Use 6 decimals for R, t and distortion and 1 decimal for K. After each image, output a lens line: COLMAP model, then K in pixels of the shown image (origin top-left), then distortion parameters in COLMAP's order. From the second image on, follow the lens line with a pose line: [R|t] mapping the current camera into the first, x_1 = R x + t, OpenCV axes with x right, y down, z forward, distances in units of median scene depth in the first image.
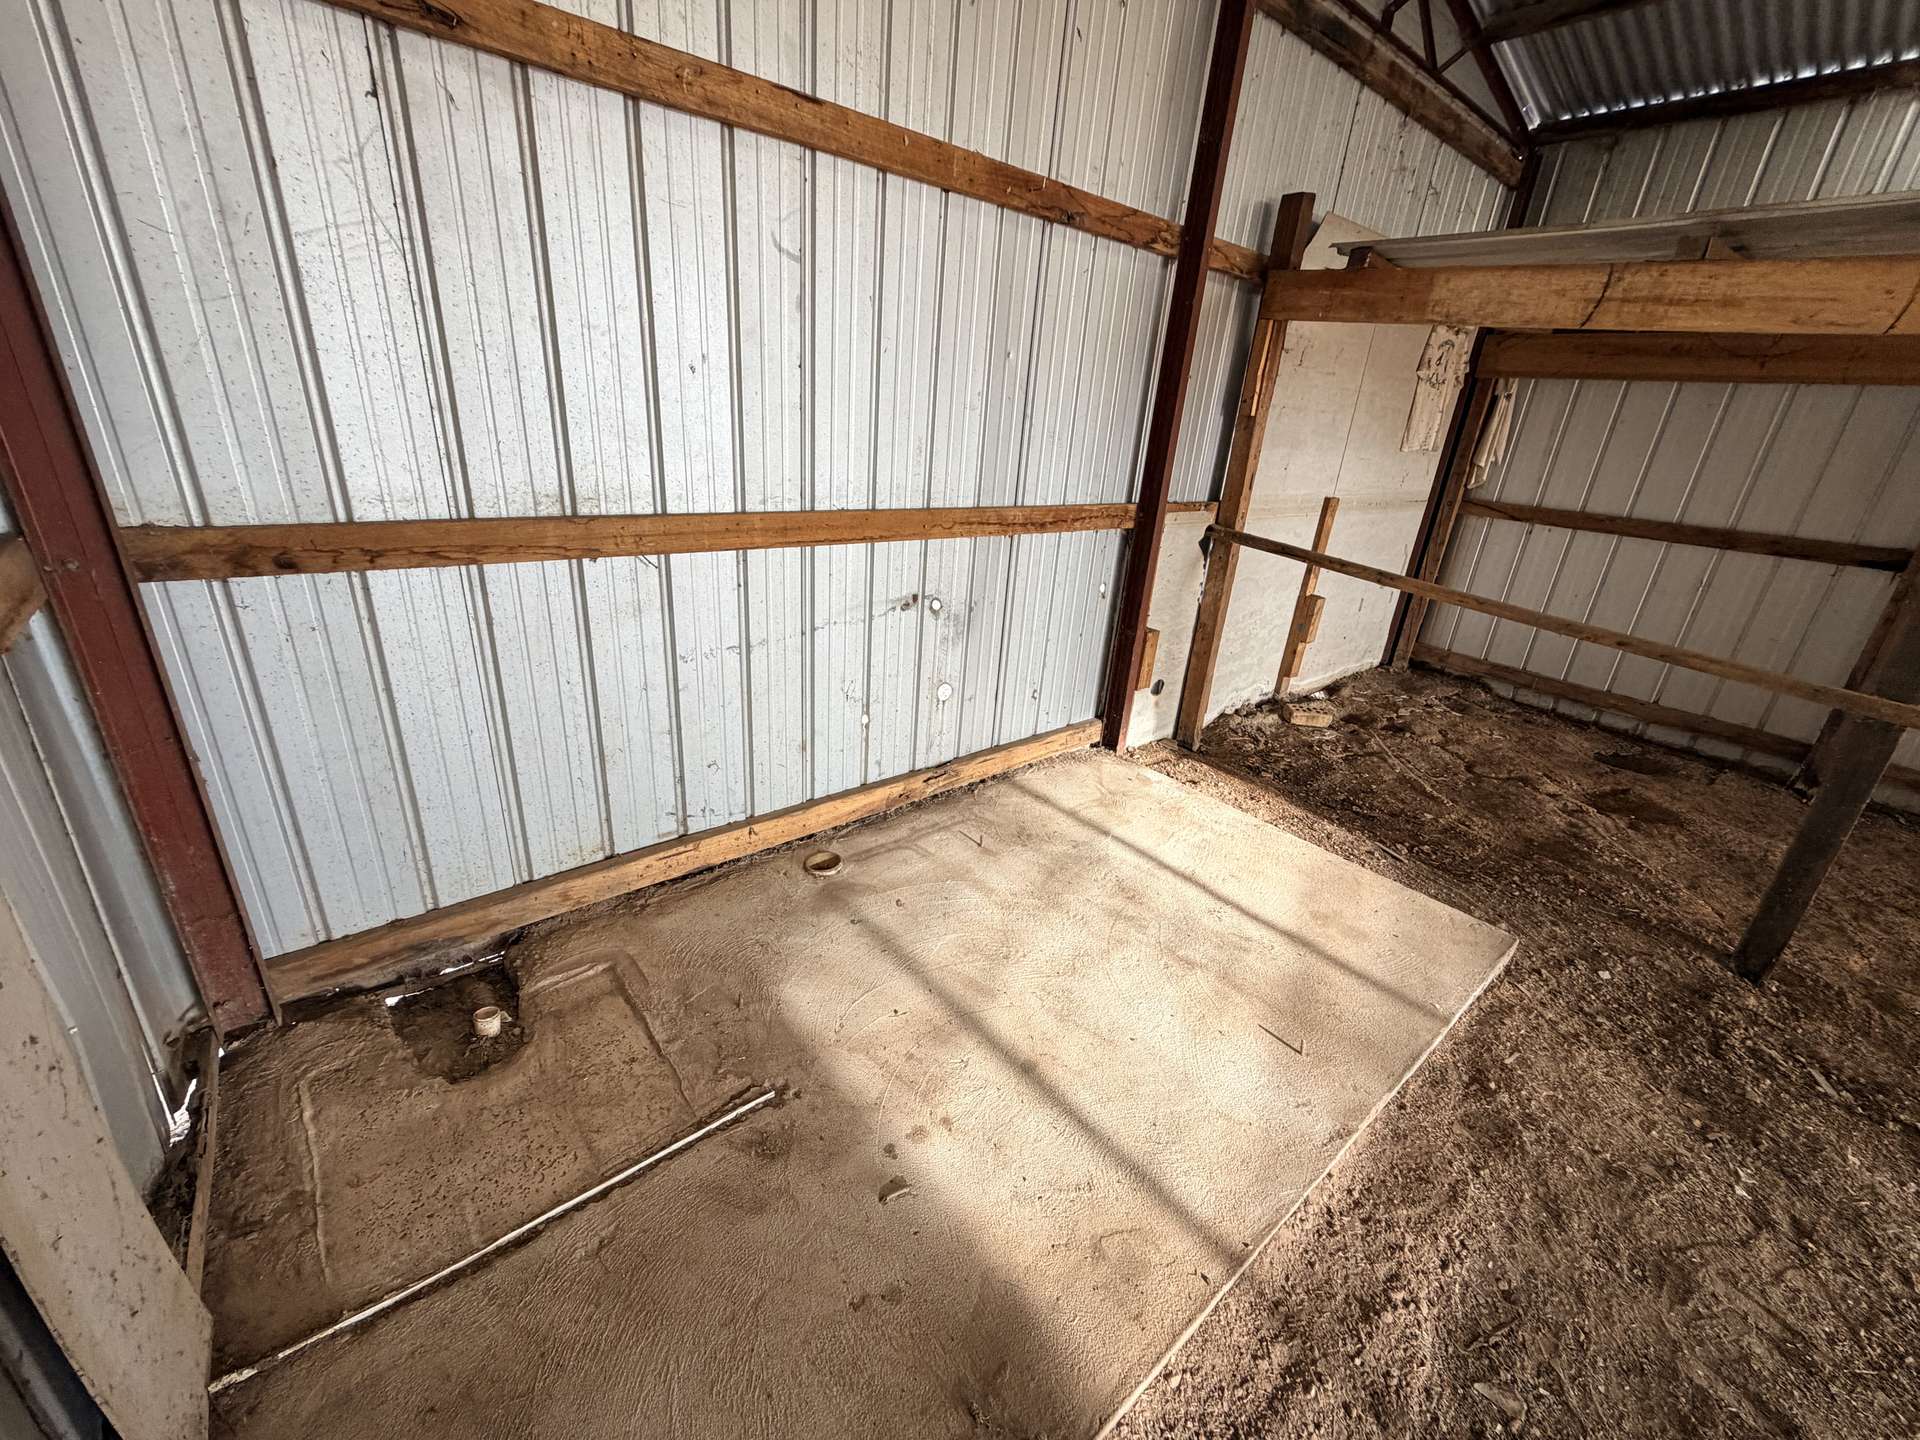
lens RADIAL K [[763.1, 0, 960.0], [0, 763.1, 720.0], [0, 0, 1]] dist [0.001155, 0.000417]
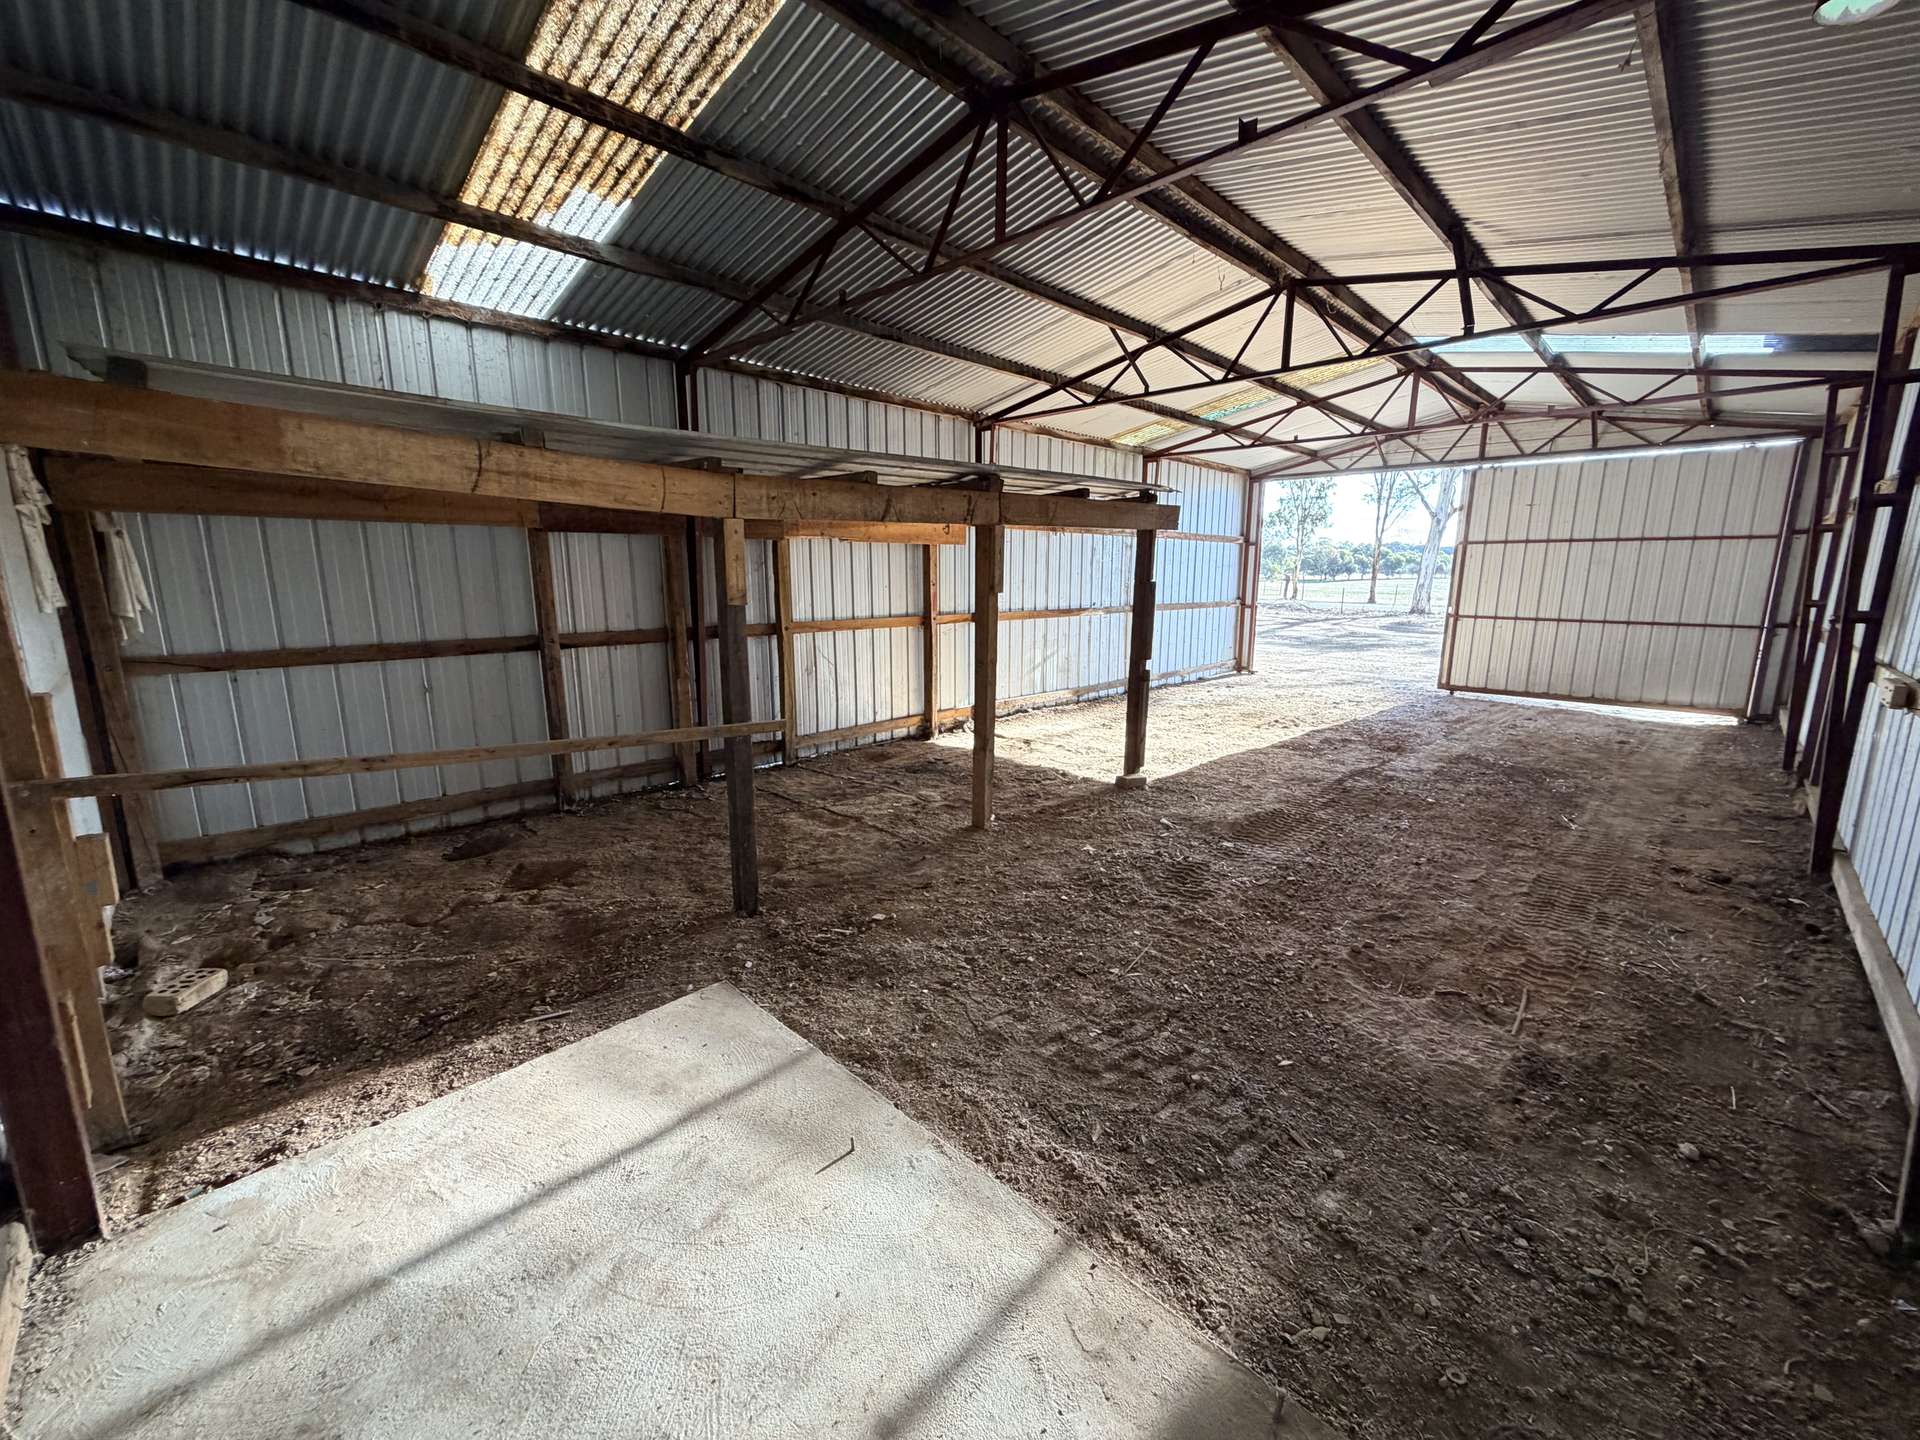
lens RADIAL K [[755.2, 0, 960.0], [0, 755.2, 720.0], [0, 0, 1]] dist [0.006850, 0.000334]
pose [[-0.085201, -0.258319, 0.962295, -0.326928], [0.373414, 0.887136, 0.271205, -0.250021], [-0.923744, 0.382441, 0.020875, 0.445542]]
